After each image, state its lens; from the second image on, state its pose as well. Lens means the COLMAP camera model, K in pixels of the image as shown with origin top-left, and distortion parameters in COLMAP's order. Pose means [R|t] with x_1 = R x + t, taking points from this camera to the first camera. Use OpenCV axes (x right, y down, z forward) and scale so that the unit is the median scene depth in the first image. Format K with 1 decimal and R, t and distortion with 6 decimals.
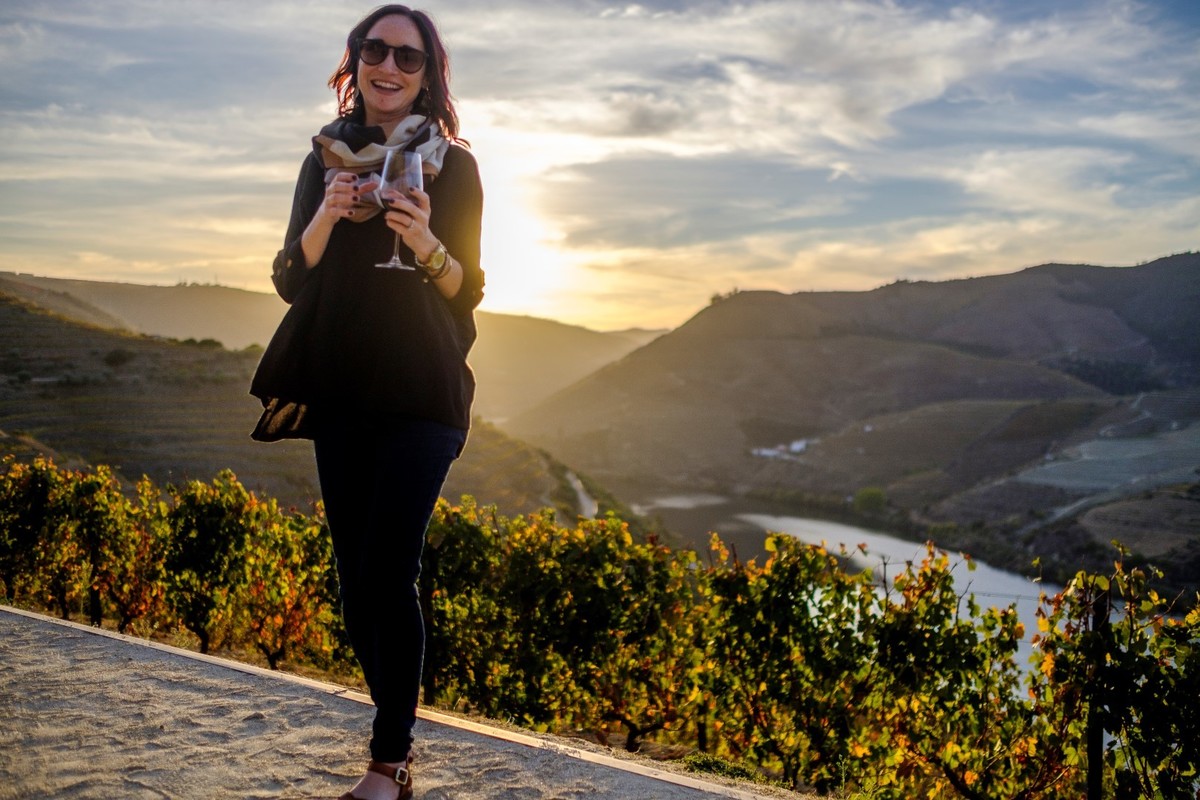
lens RADIAL K [[1208.1, 0, 600.0], [0, 1208.1, 400.0], [0, 0, 1]] dist [-0.014877, 0.043294]
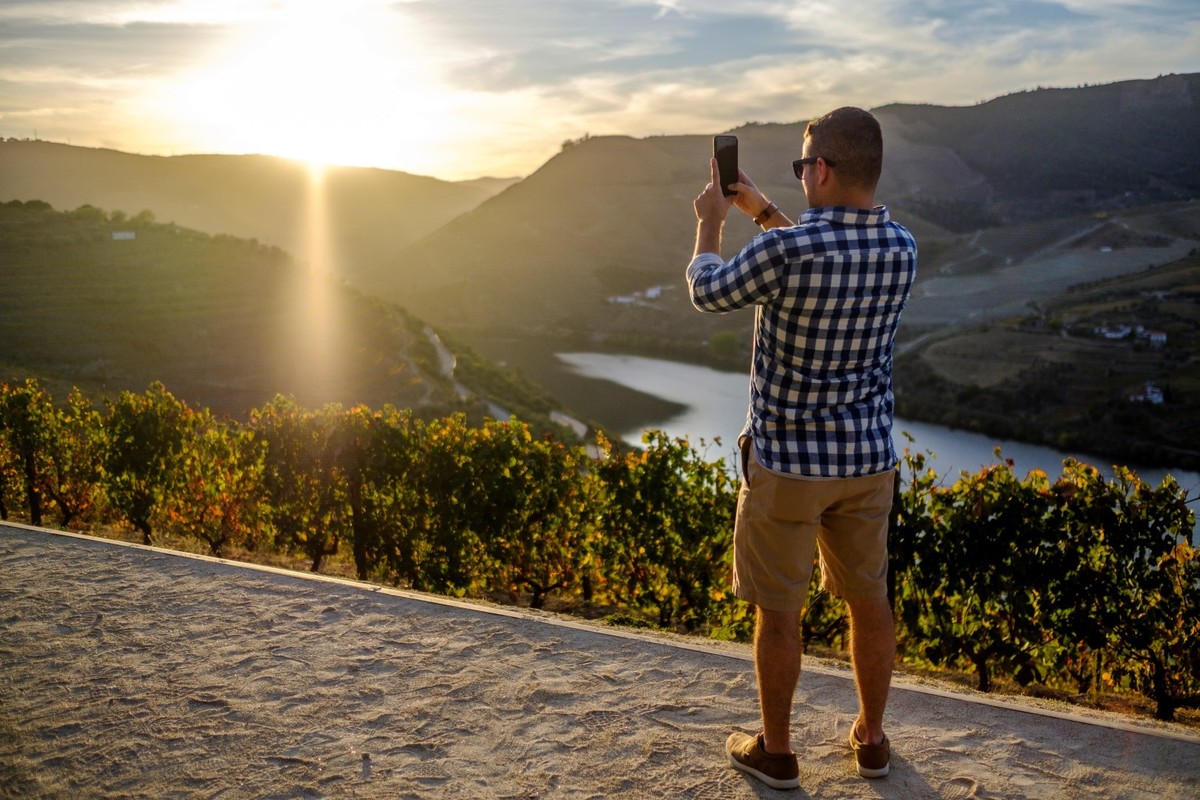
lens RADIAL K [[1208.1, 0, 600.0], [0, 1208.1, 400.0], [0, 0, 1]] dist [-0.014877, 0.043294]
pose [[0.992421, -0.043609, 0.114883, -0.045637], [0.029087, 0.991709, 0.125170, -0.075880], [-0.119389, -0.120880, 0.985461, -0.214417]]
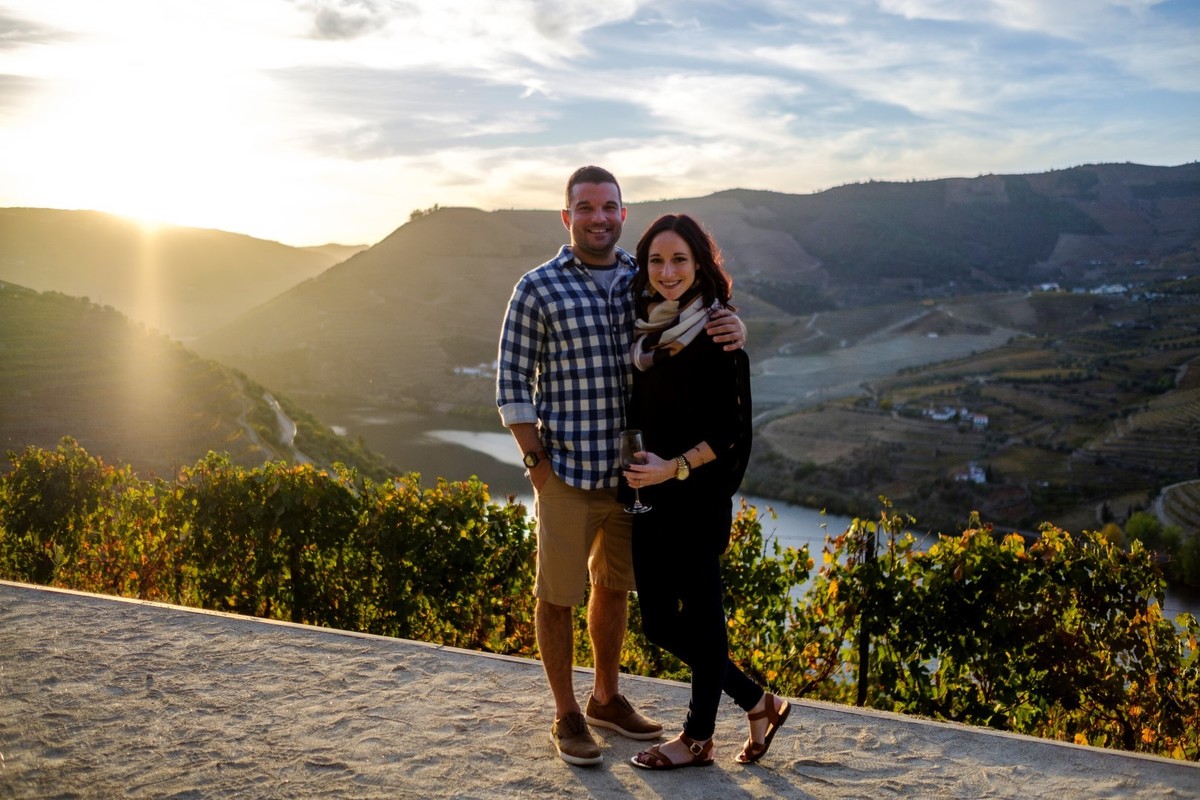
lens RADIAL K [[1208.1, 0, 600.0], [0, 1208.1, 400.0], [0, 0, 1]] dist [-0.014877, 0.043294]
pose [[0.969869, -0.013450, 0.243255, -0.166987], [-0.003041, 0.997729, 0.067293, -0.065222], [-0.243608, -0.066006, 0.967625, -0.182185]]
